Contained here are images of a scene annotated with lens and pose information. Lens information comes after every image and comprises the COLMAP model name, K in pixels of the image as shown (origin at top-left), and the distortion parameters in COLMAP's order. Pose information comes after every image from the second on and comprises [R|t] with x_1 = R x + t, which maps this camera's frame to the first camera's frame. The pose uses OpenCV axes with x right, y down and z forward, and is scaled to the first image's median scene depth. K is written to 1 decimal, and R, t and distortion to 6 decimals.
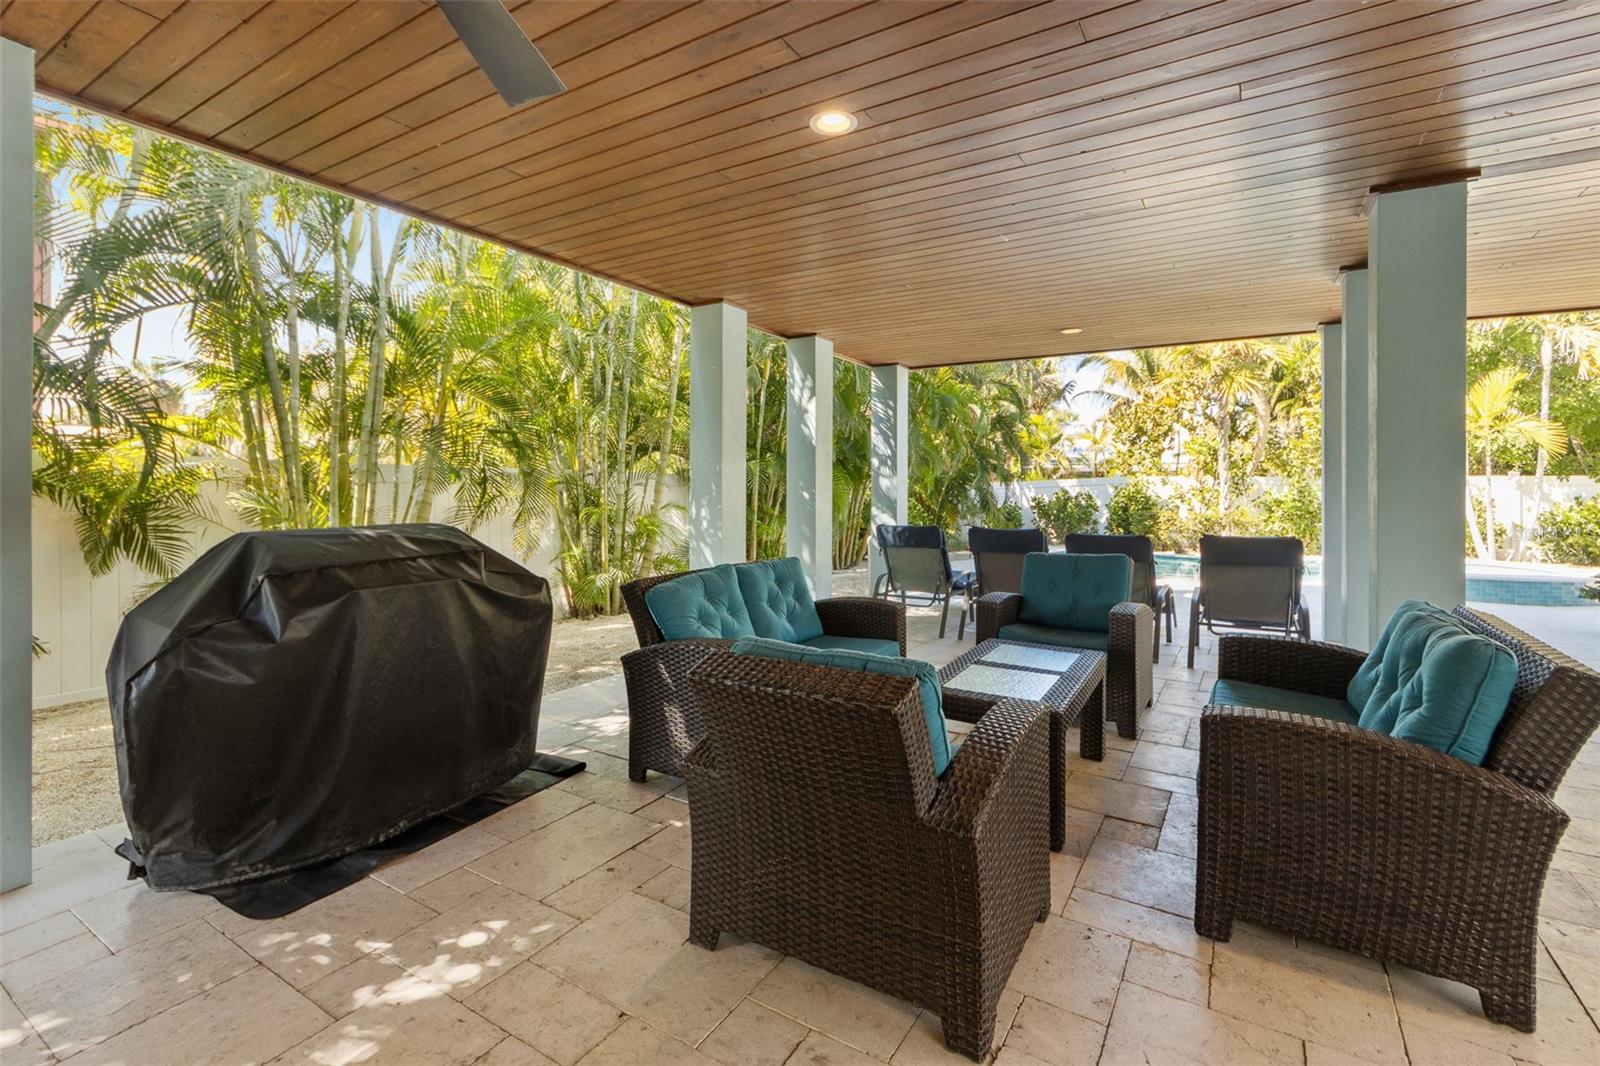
lens RADIAL K [[689.1, 0, 825.8], [0, 689.1, 483.6], [0, 0, 1]] dist [-0.003223, -0.000056]
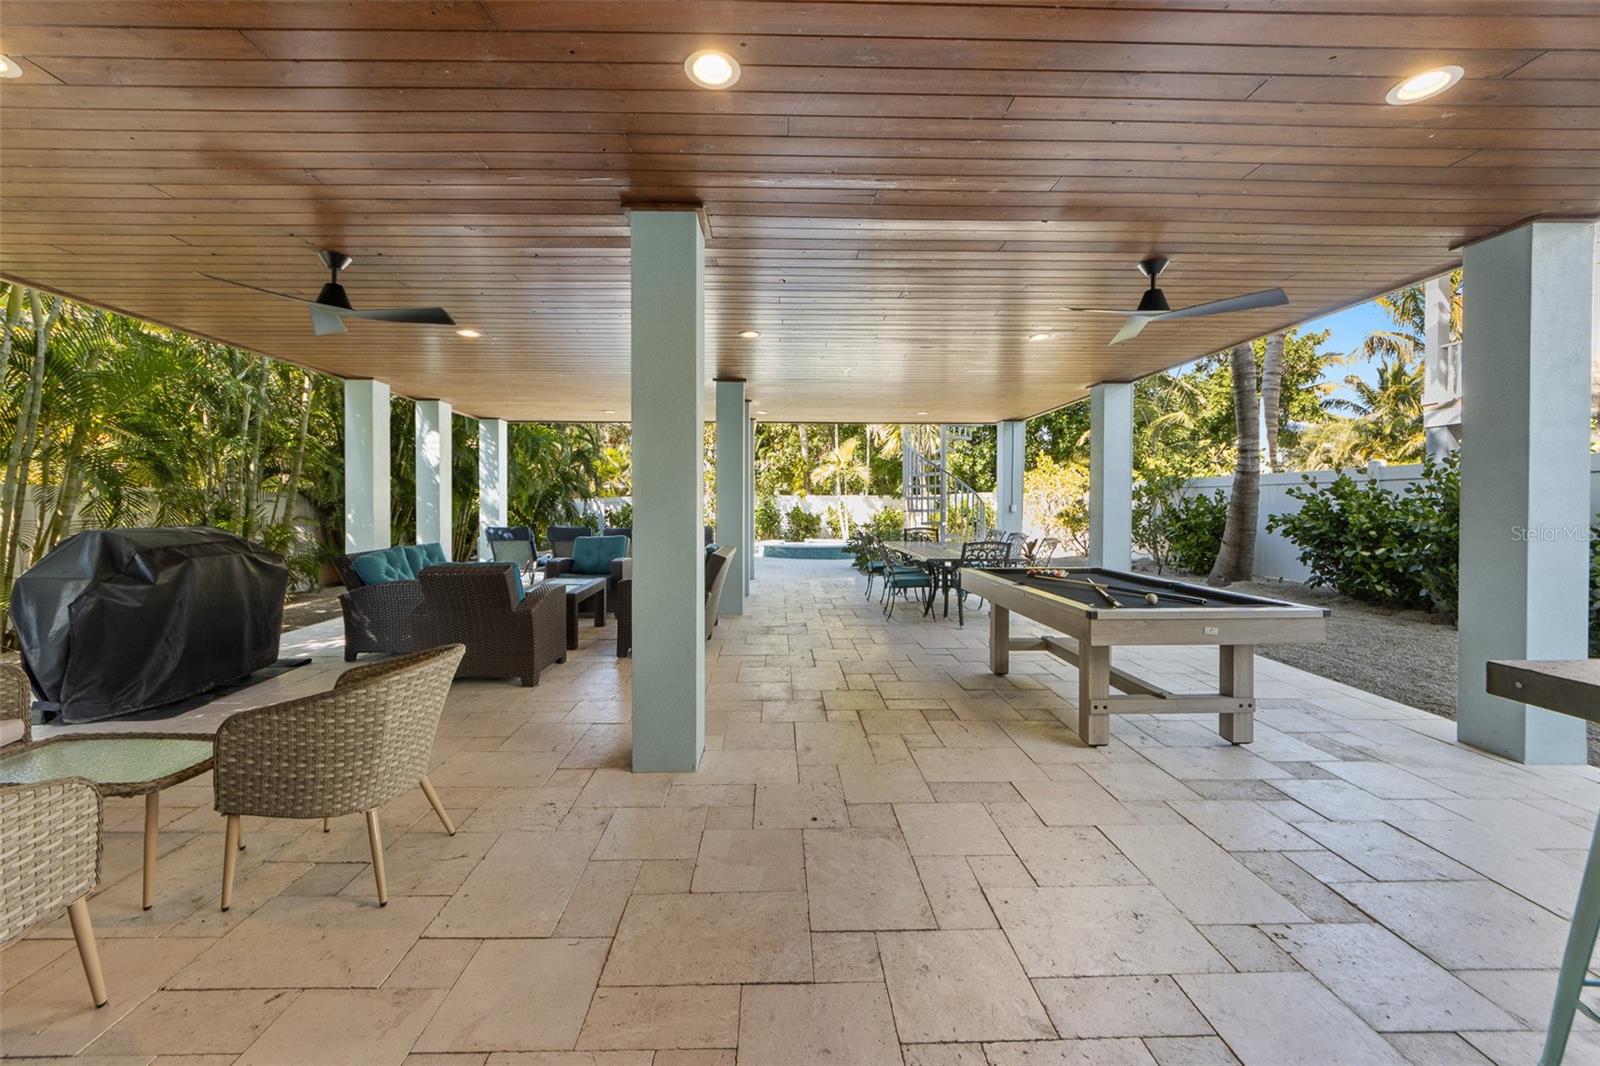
lens RADIAL K [[580.5, 0, 759.7], [0, 580.5, 502.6], [0, 0, 1]] dist [0.000407, -0.000058]
pose [[0.862933, -0.003852, 0.505304, -0.061692], [0.000893, 0.999981, 0.006098, -0.002700], [-0.505318, -0.004811, 0.862920, -0.502467]]
